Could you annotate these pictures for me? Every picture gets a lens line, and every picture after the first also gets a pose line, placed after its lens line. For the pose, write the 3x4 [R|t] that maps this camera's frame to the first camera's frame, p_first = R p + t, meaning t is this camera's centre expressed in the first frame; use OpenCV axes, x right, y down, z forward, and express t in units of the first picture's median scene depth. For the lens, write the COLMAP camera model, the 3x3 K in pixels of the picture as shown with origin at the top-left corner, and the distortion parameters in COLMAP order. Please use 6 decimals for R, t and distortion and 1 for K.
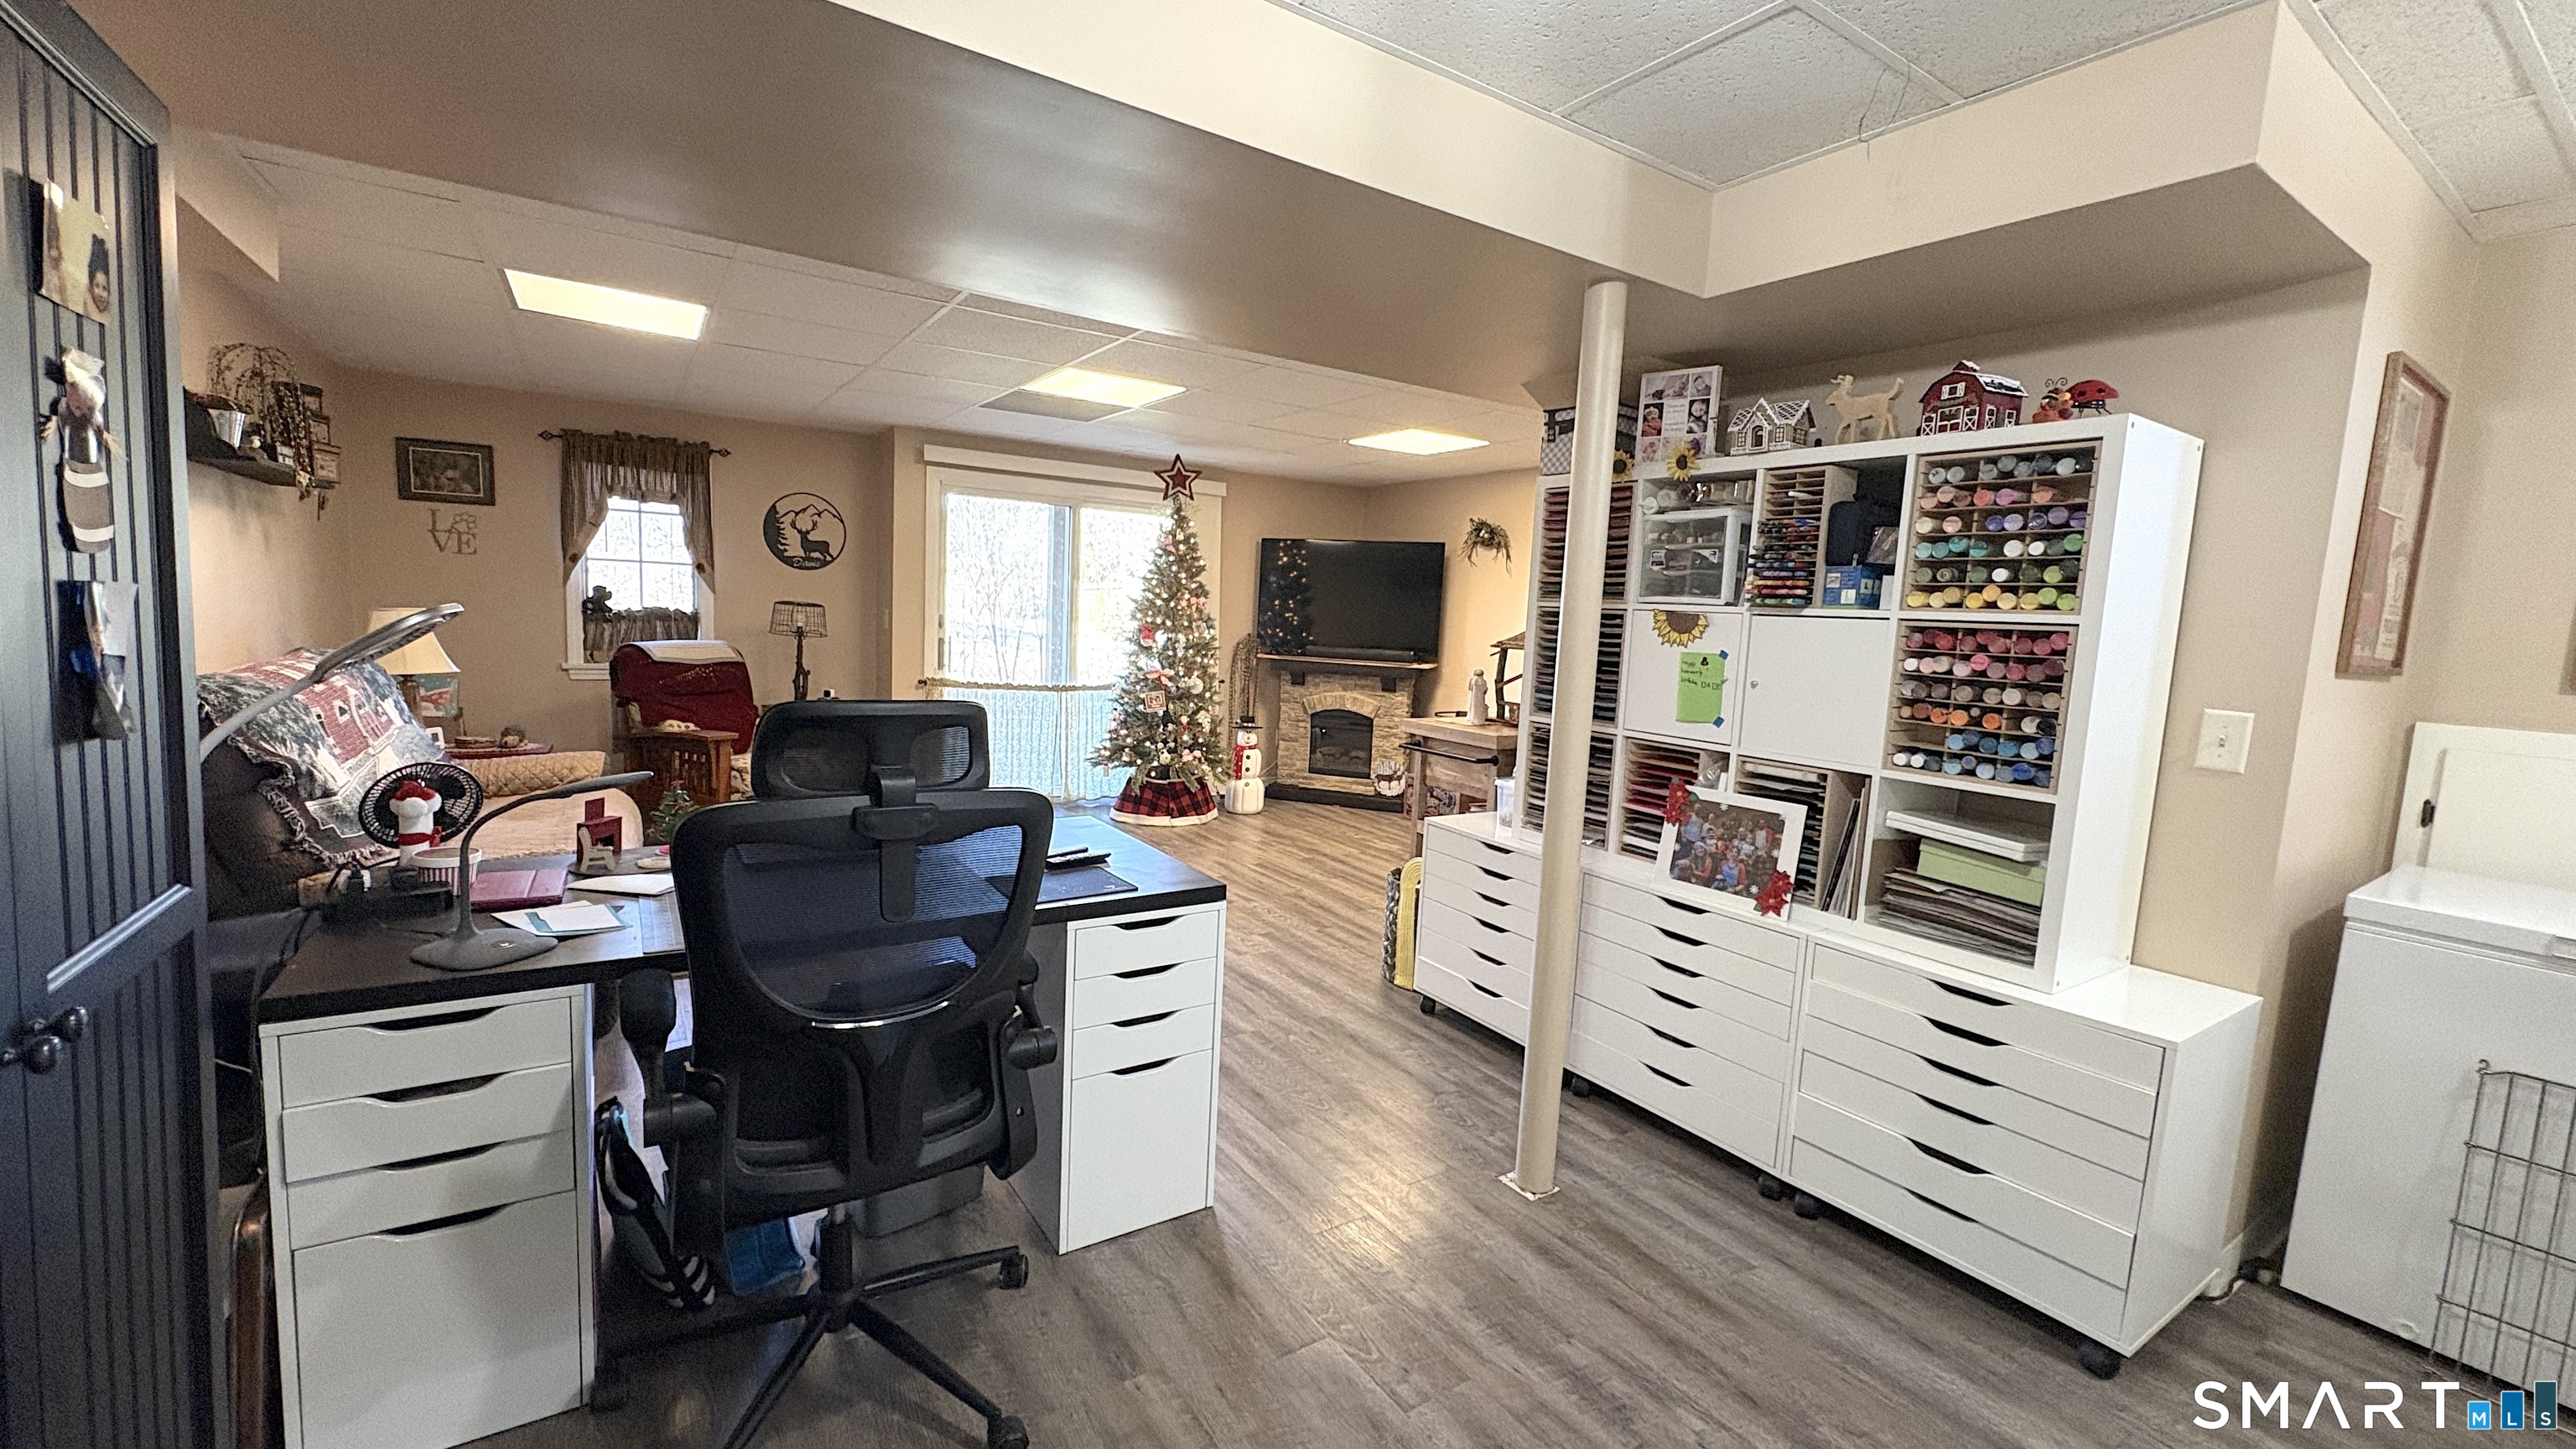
lens RADIAL K [[1025.3, 0, 1285.8], [0, 1025.3, 722.5], [0, 0, 1]] dist [0.000457, 0.000321]
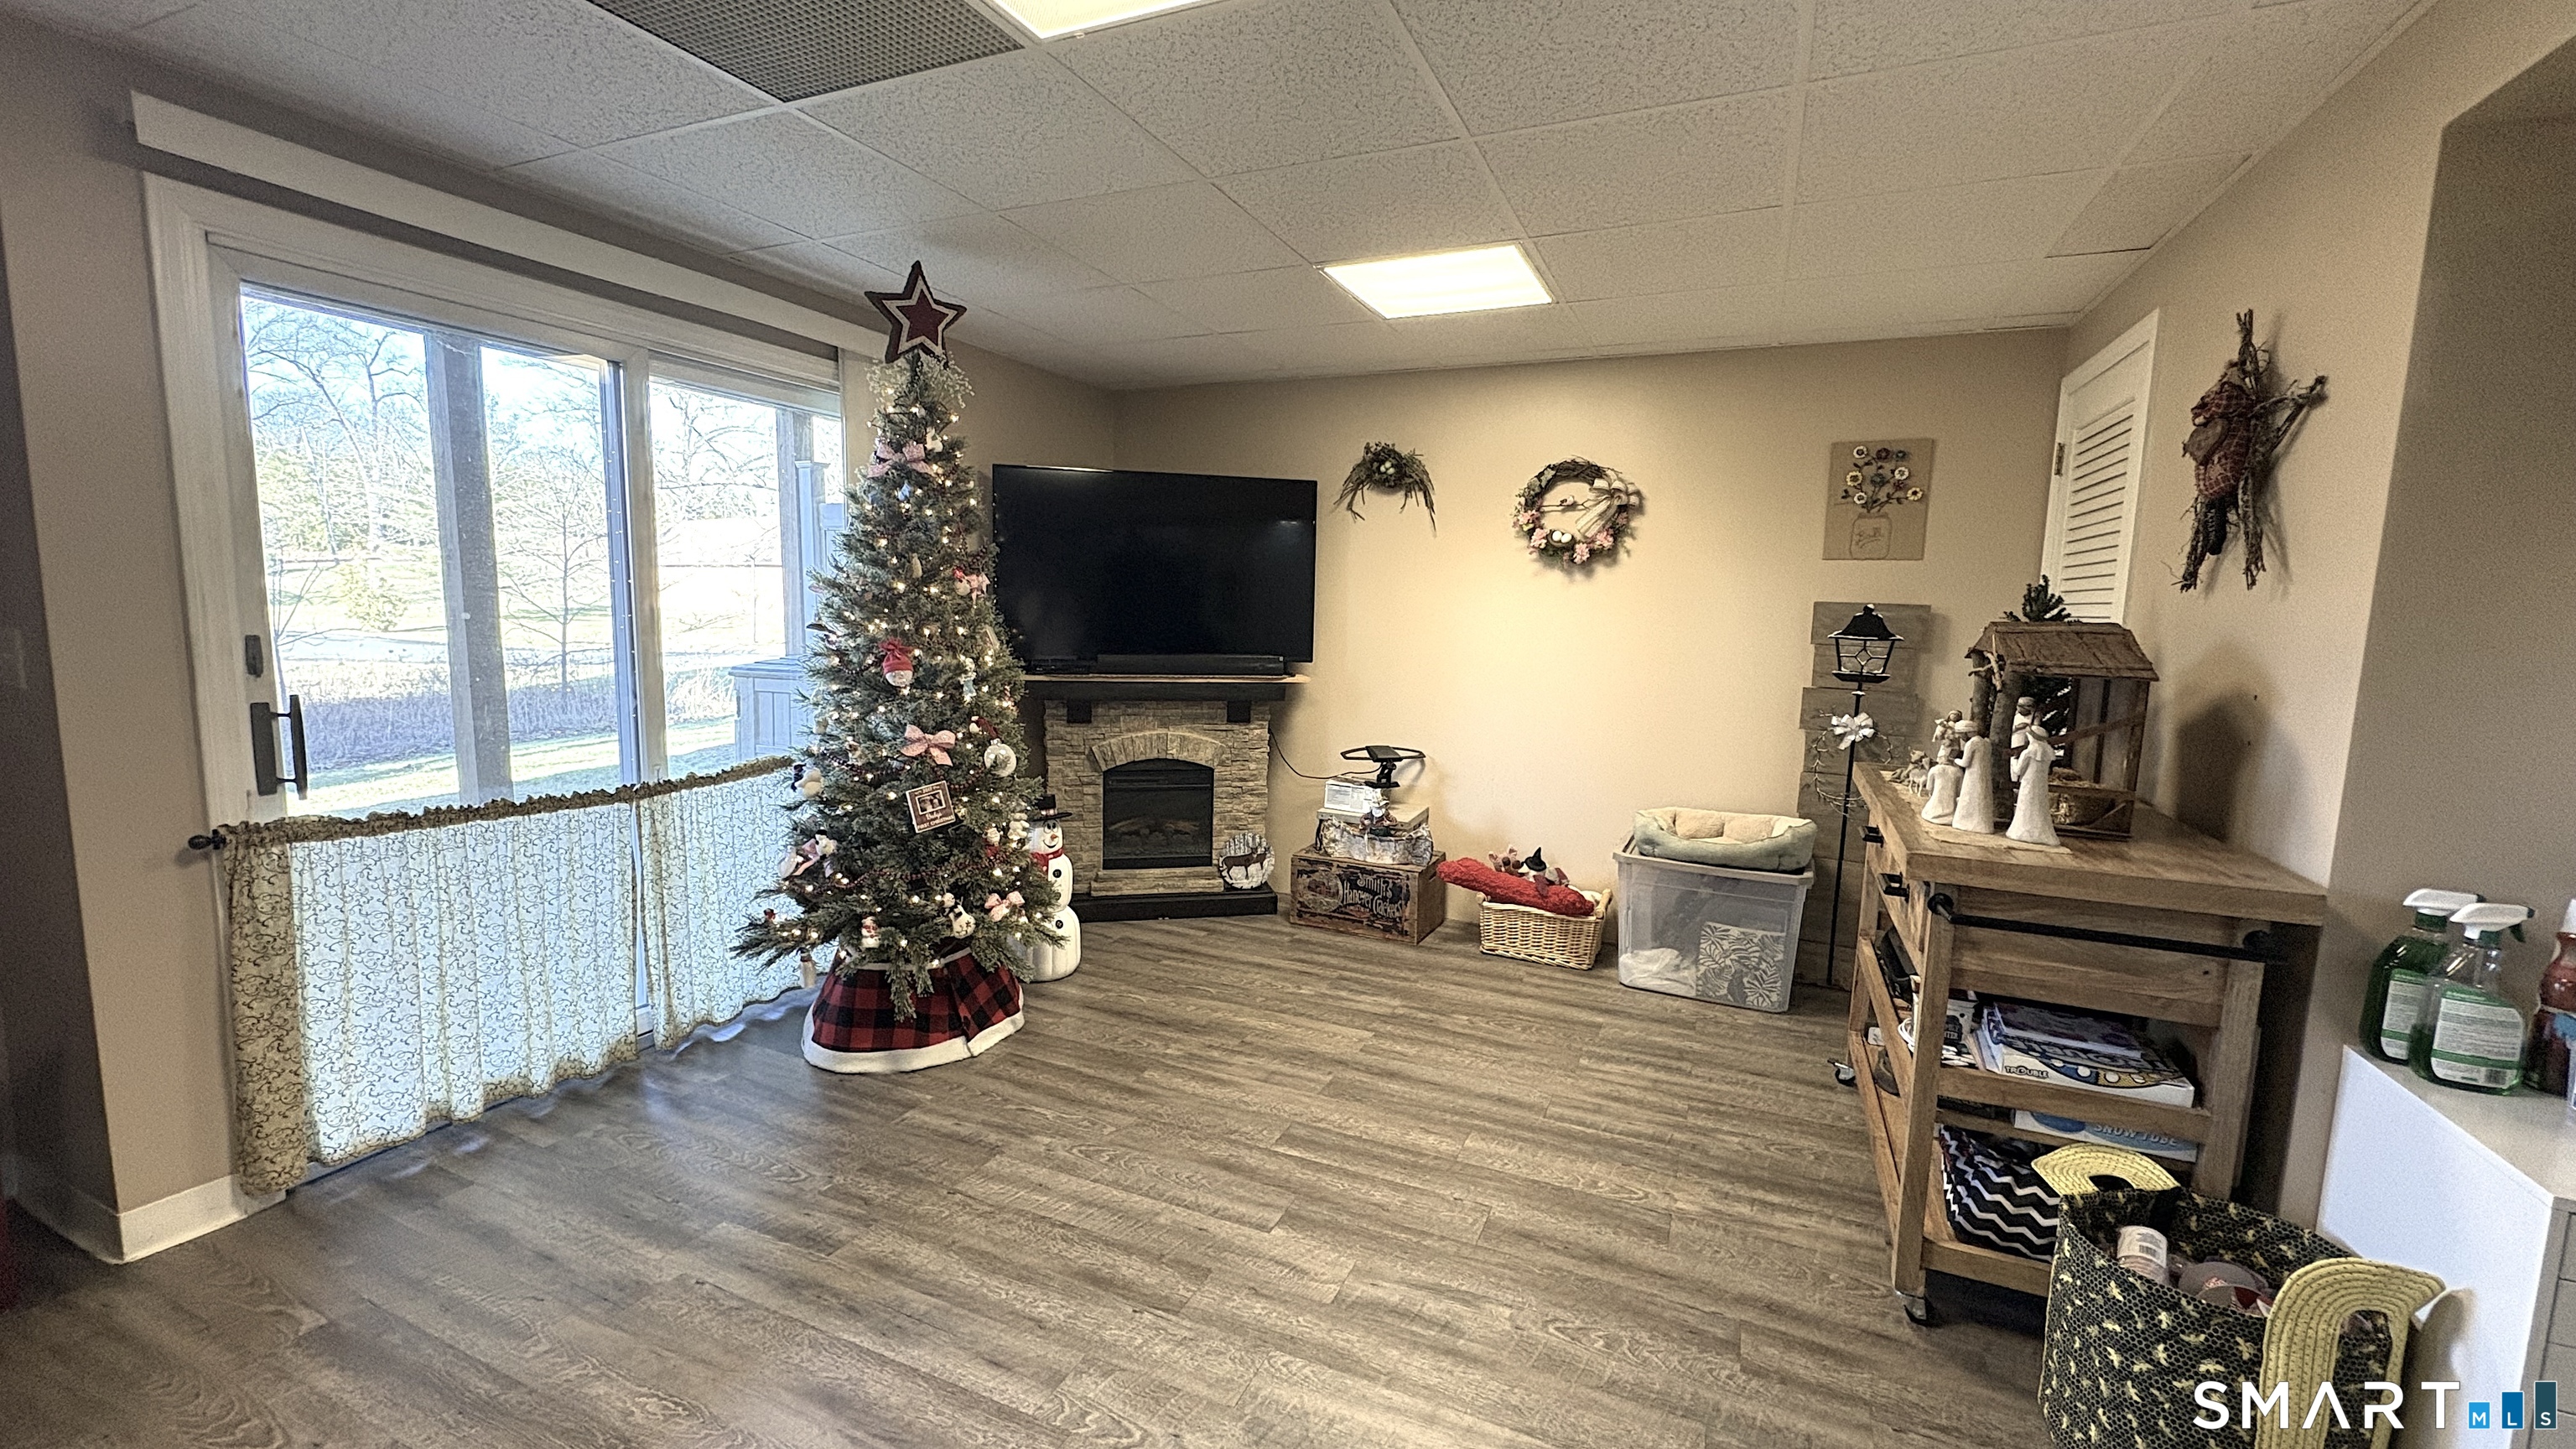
lens RADIAL K [[1025.3, 0, 1287.8], [0, 1025.3, 721.3], [0, 0, 1]] dist [0.000457, 0.000321]
pose [[0.842175, -0.090969, 0.531475, -0.231020], [0.074980, 0.995847, 0.051638, -0.069273], [-0.533966, -0.003638, 0.845498, 0.528908]]
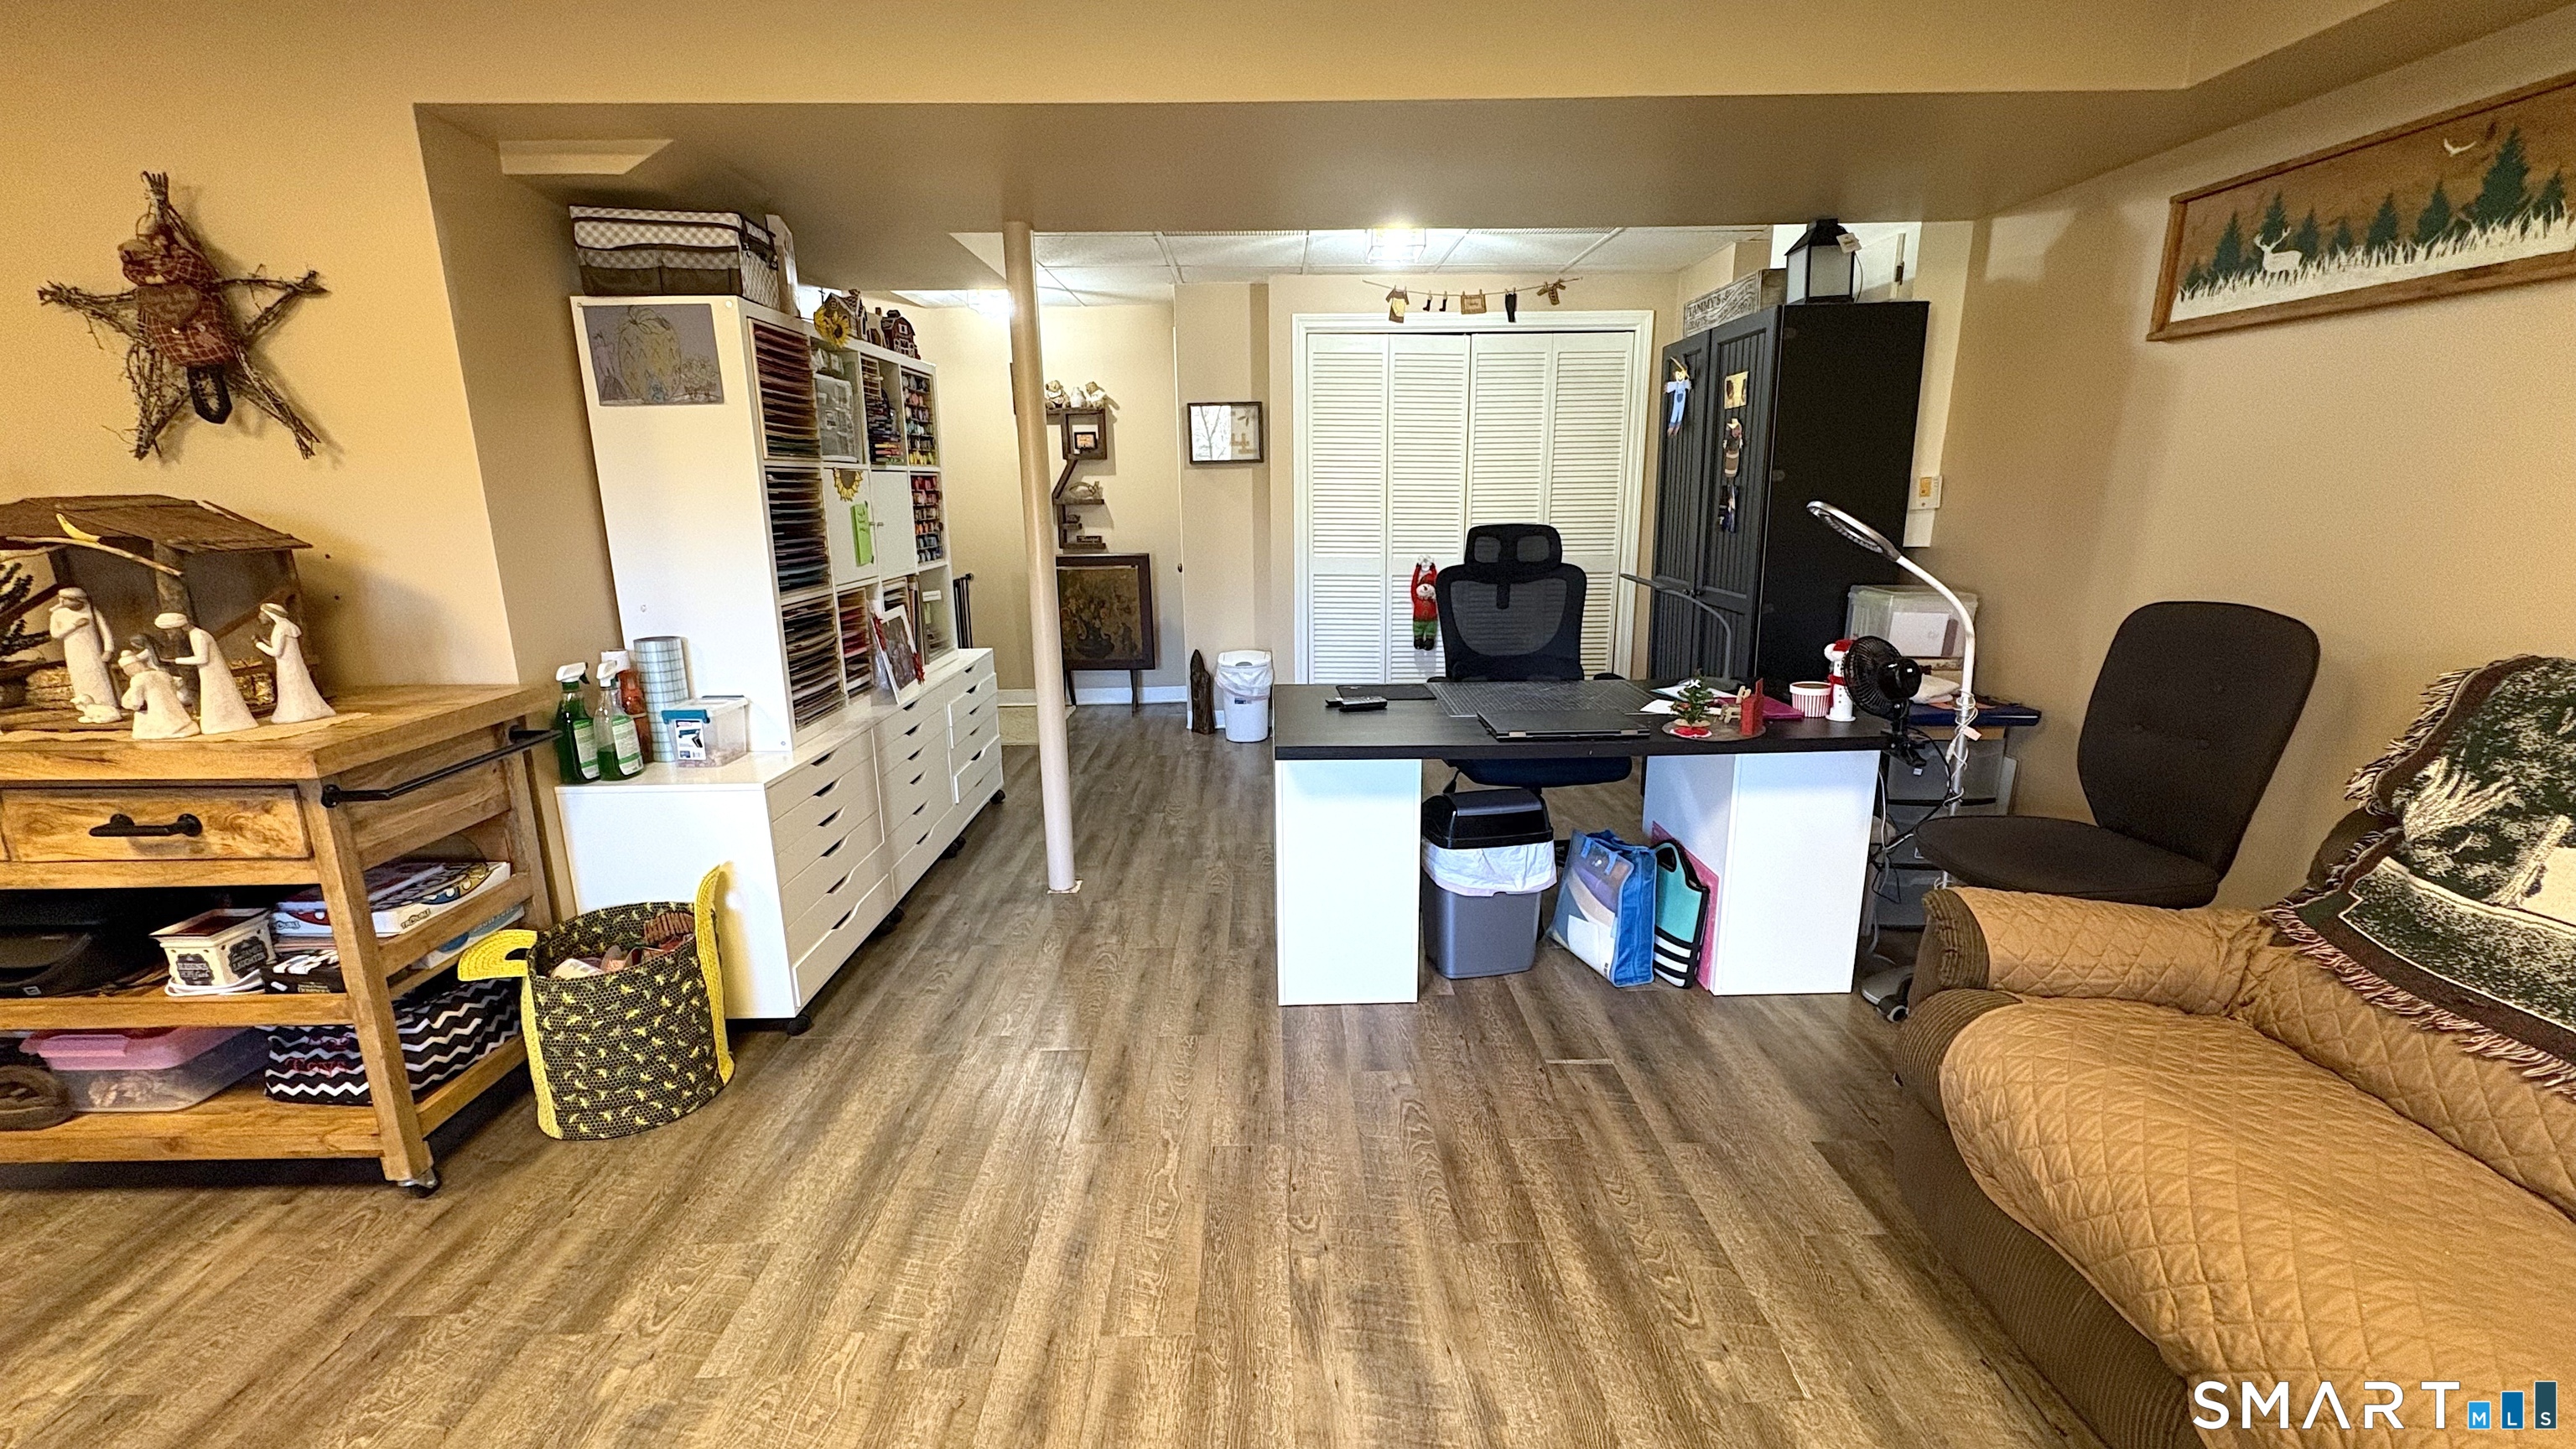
lens RADIAL K [[1025.3, 0, 1288.2], [0, 1025.3, 720.5], [0, 0, 1]] dist [0.000457, 0.000321]
pose [[-0.844680, -0.160479, 0.510648, -0.286707], [0.027129, 0.939938, 0.340266, -0.097088], [-0.534583, 0.301269, -0.789593, 0.760467]]
